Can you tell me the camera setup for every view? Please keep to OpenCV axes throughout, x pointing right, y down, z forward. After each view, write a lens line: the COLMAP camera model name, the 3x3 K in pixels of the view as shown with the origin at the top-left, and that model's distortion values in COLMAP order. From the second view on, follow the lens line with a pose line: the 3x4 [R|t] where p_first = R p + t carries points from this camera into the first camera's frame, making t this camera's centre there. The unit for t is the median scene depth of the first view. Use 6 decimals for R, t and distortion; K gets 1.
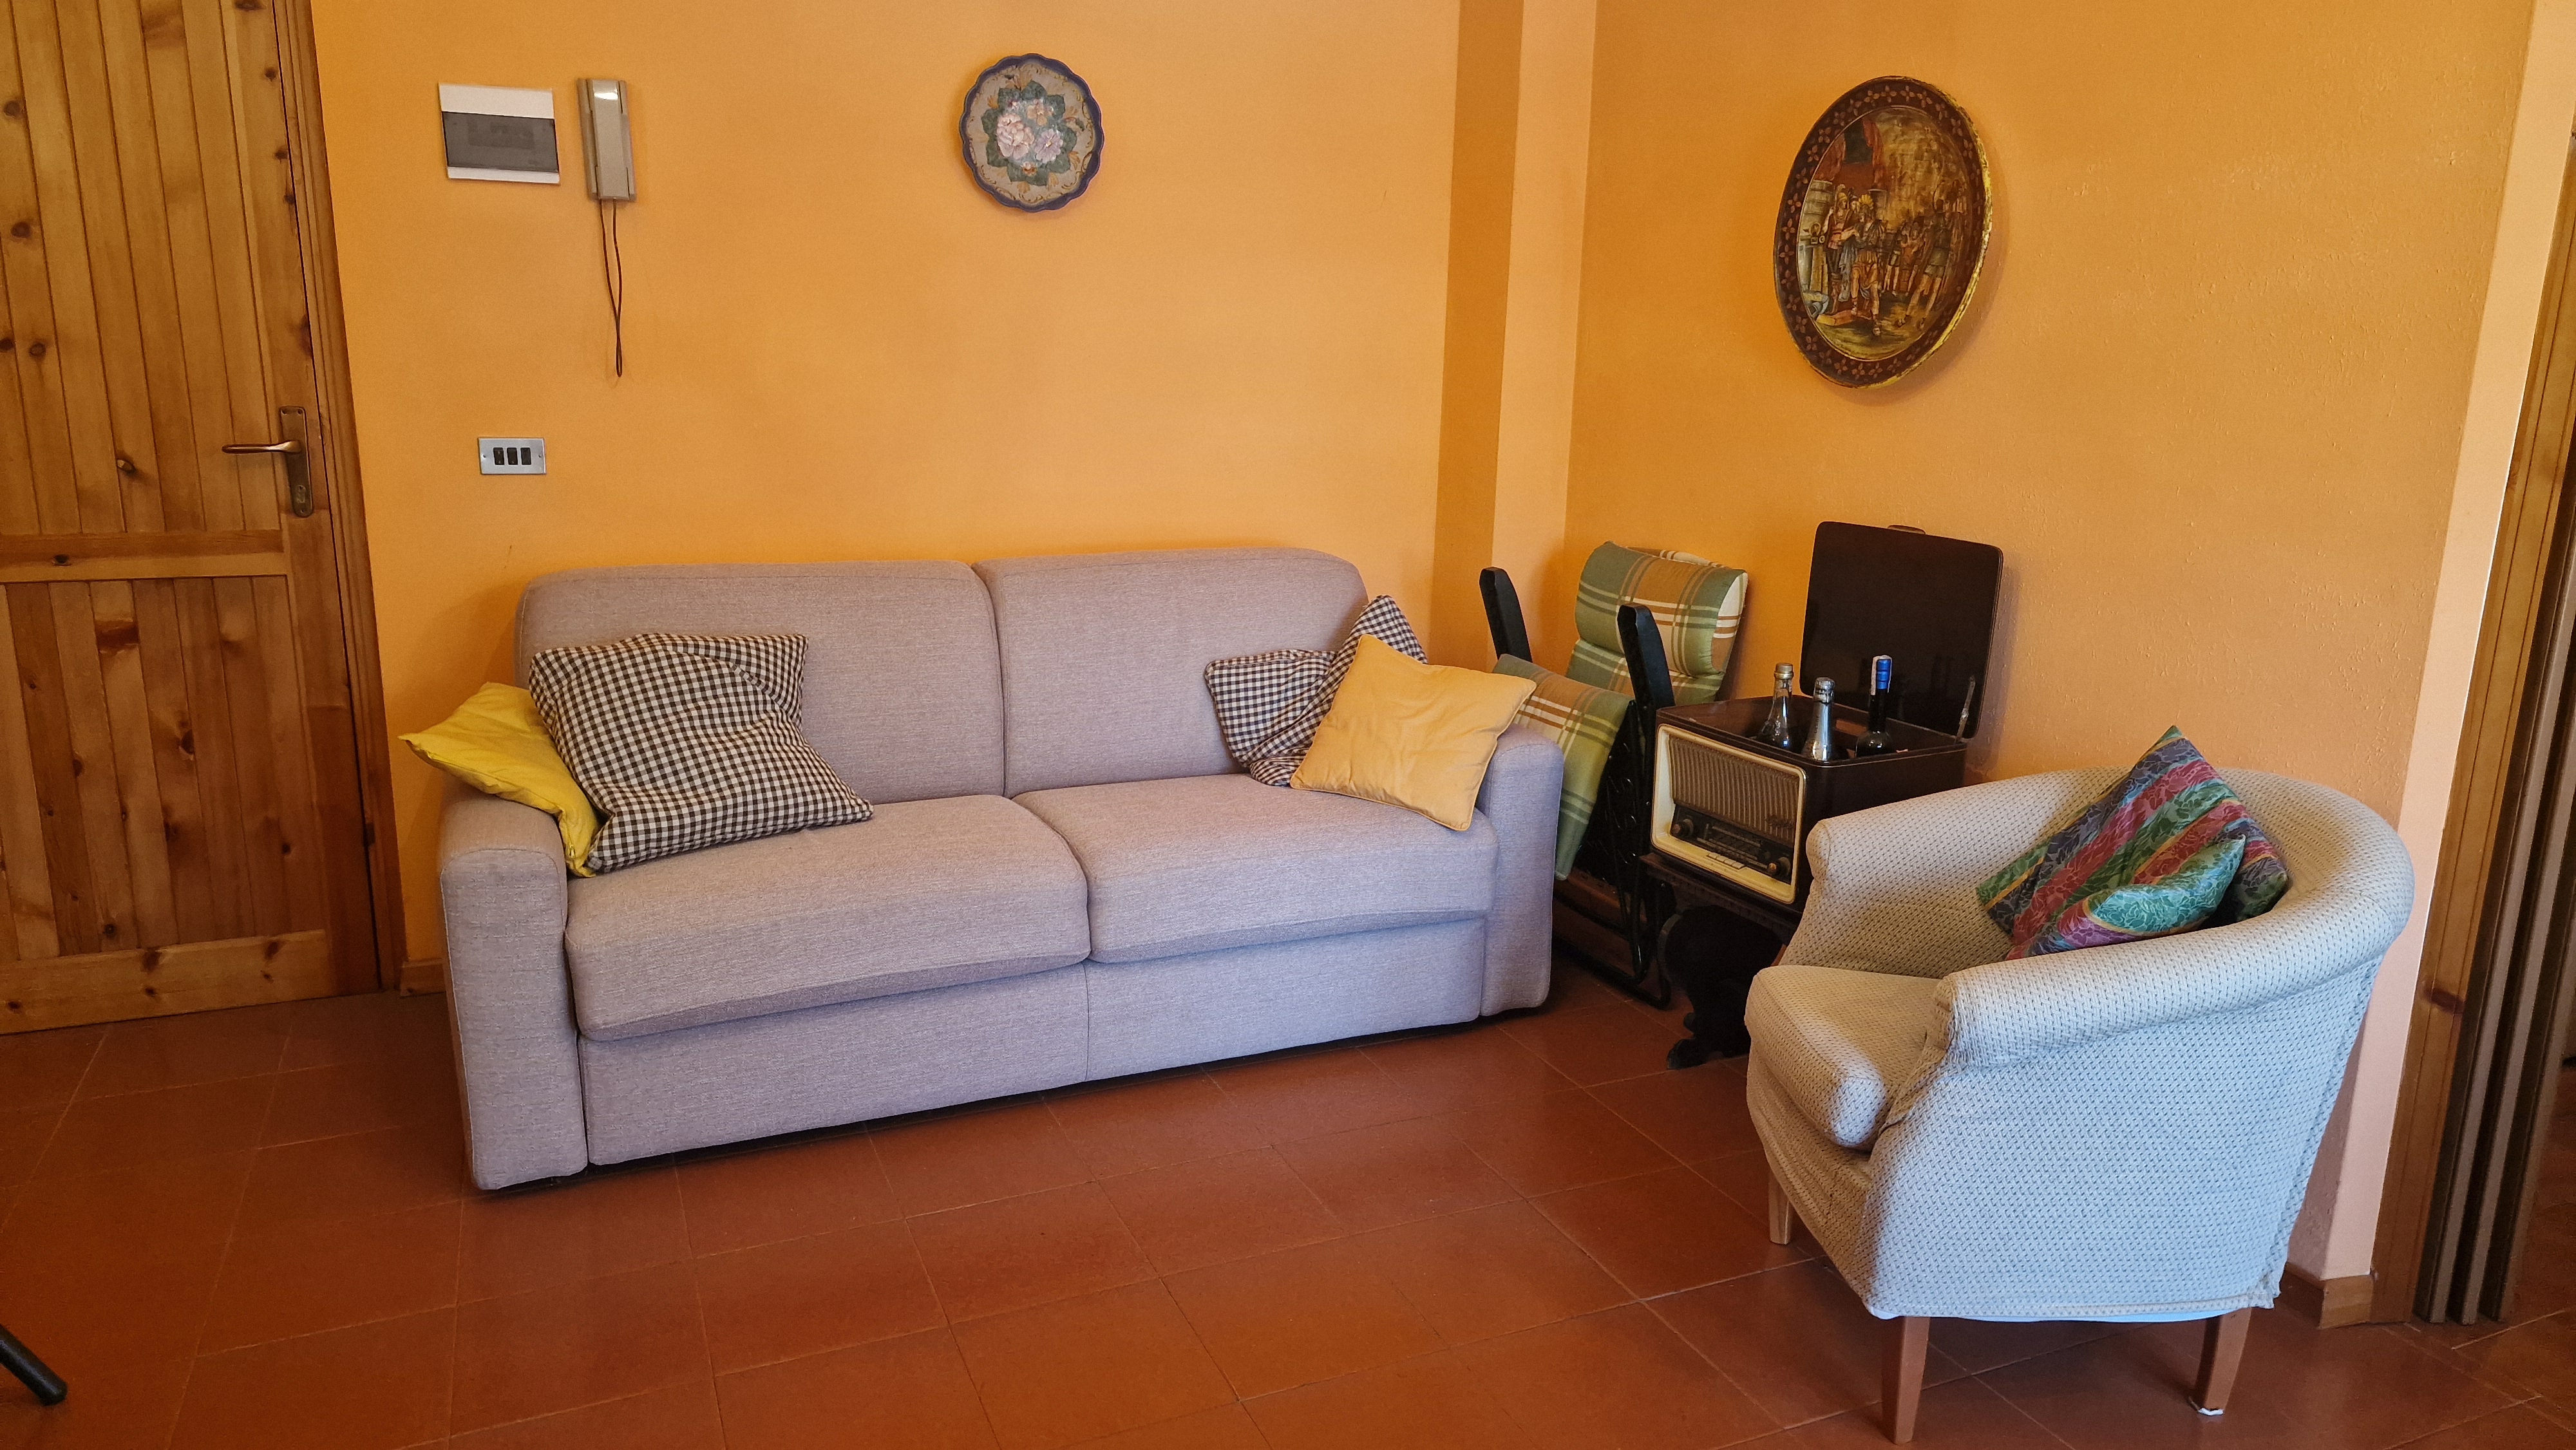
lens RADIAL K [[1690.0, 0, 1285.0], [0, 1690.0, 716.4], [0, 0, 1]] dist [0.081391, -0.070317]
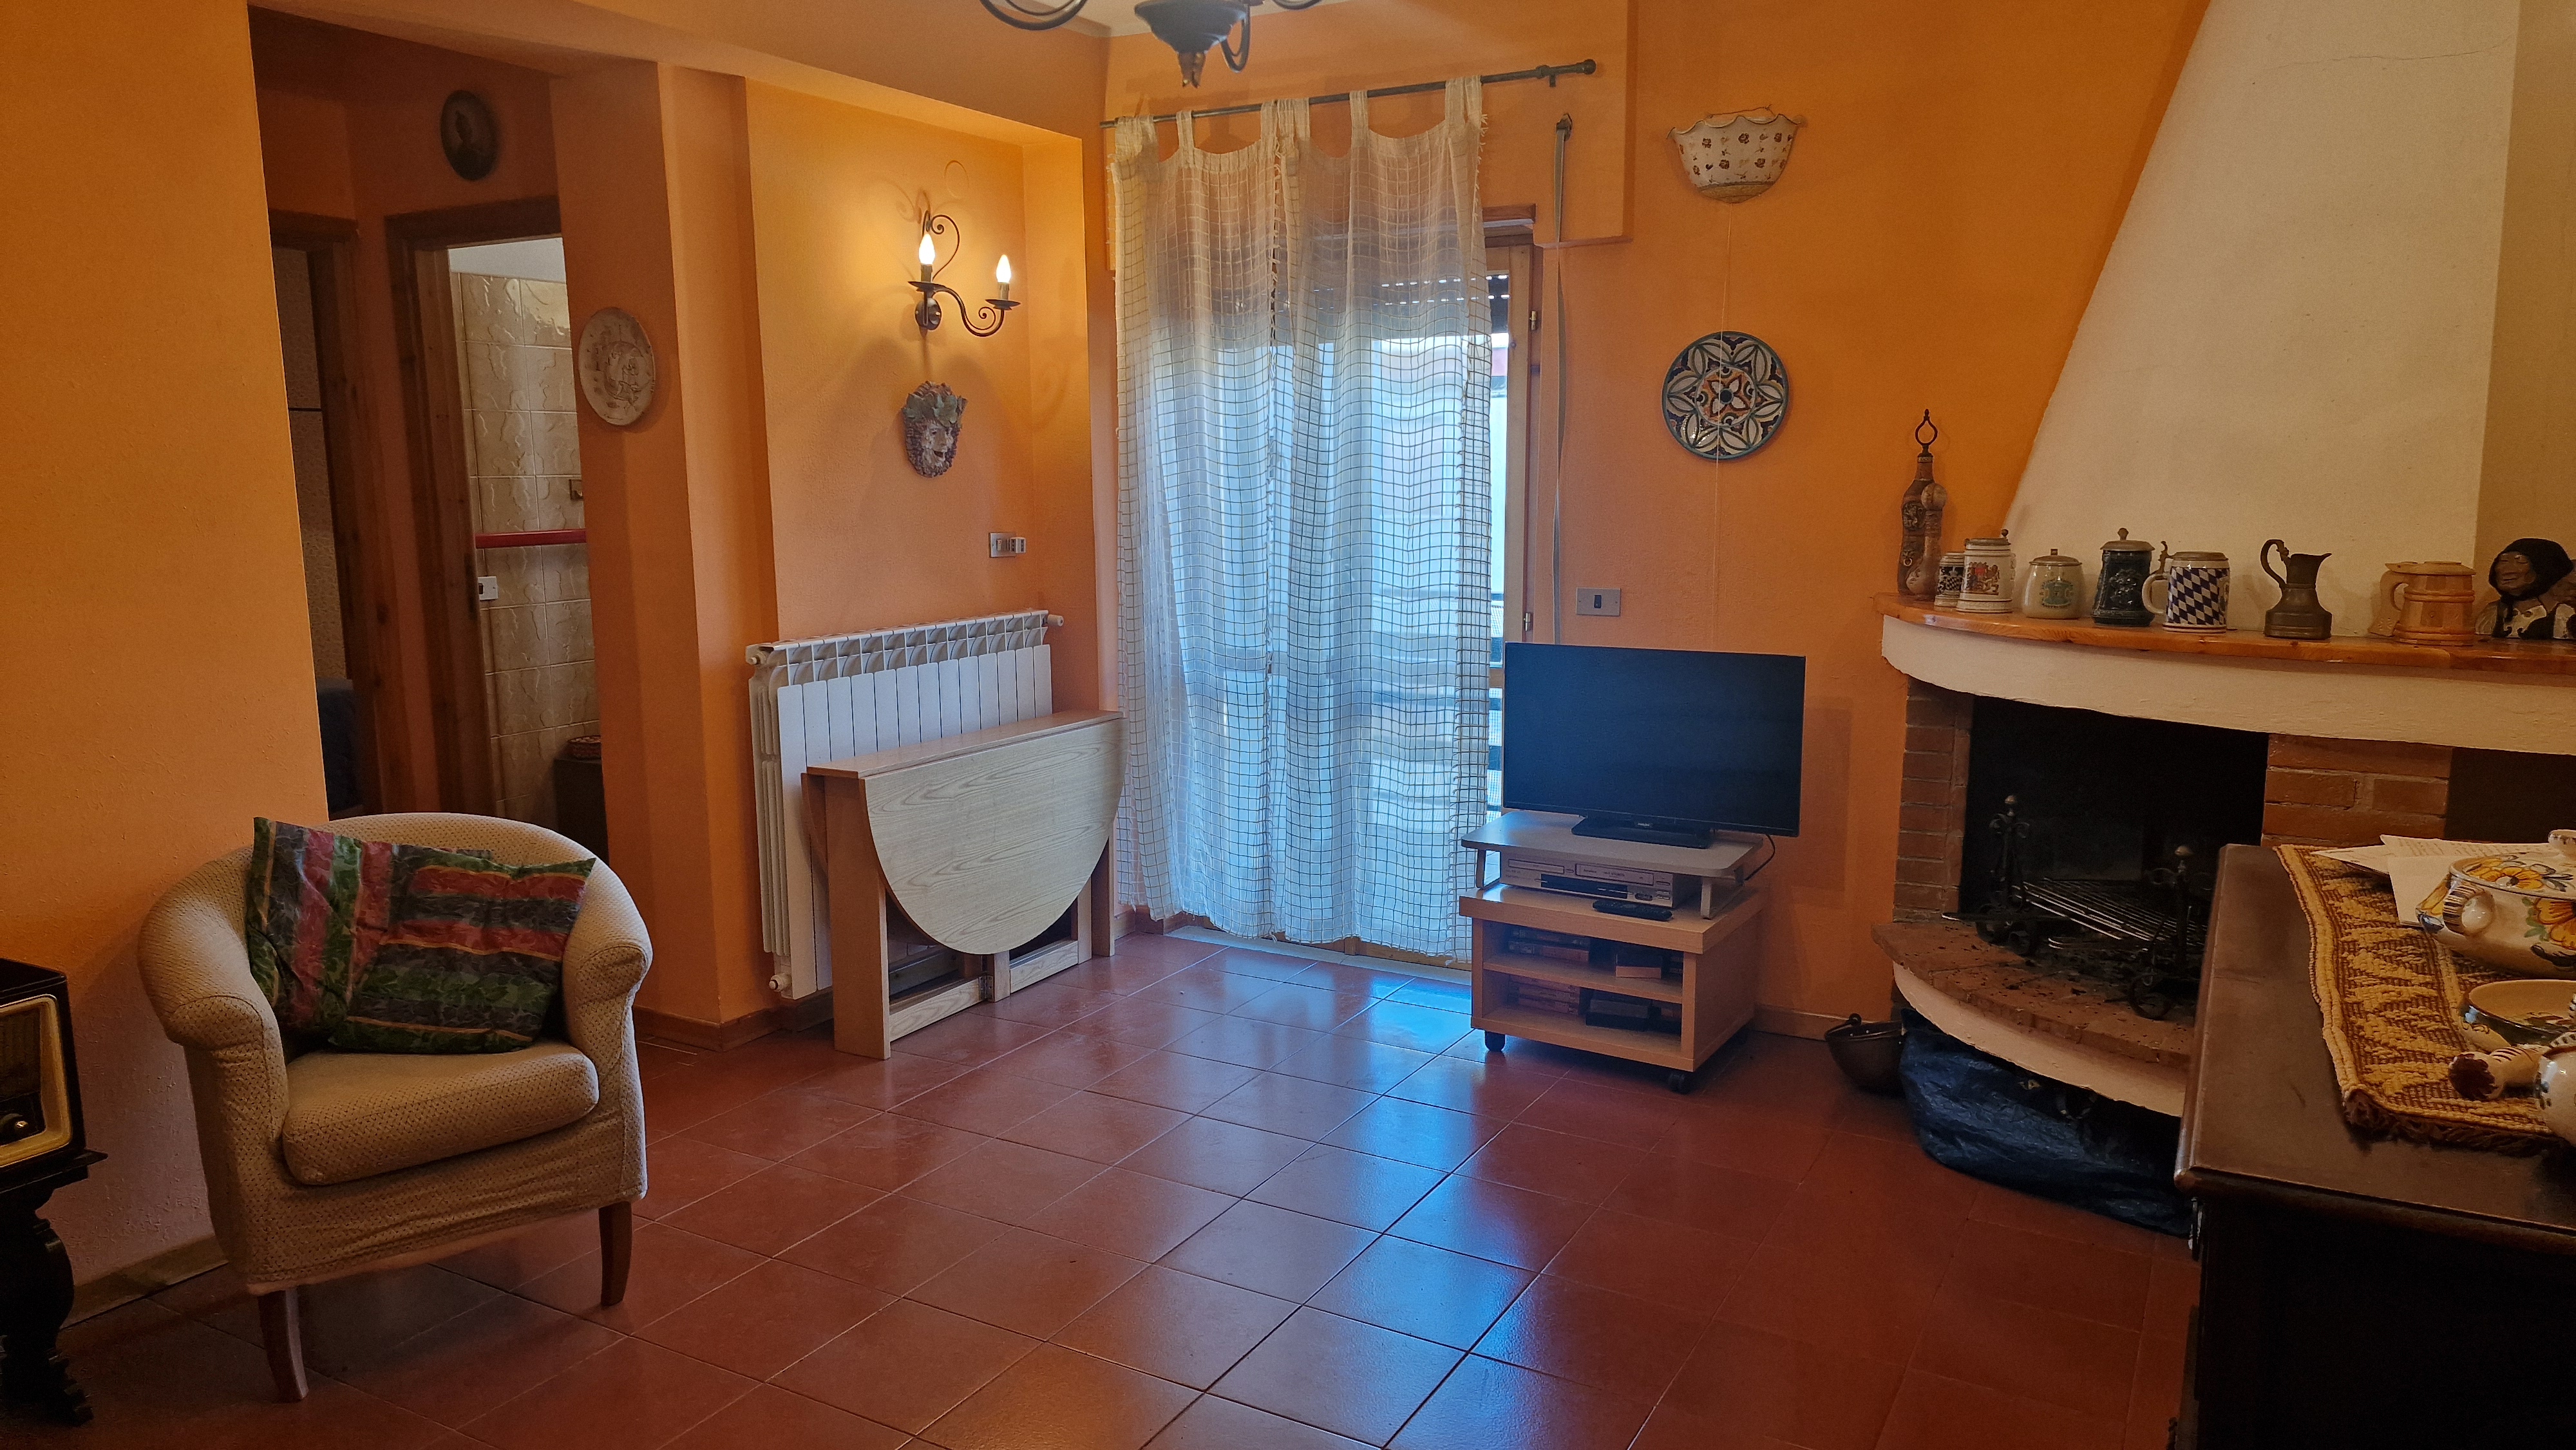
lens RADIAL K [[1690.0, 0, 1287.6], [0, 1690.0, 719.8], [0, 0, 1]] dist [0.081391, -0.070317]
pose [[-0.592150, -0.134708, 0.794488, -0.679550], [0.176799, 0.940188, 0.291185, -0.219625], [-0.786193, 0.312890, -0.532917, 0.802814]]
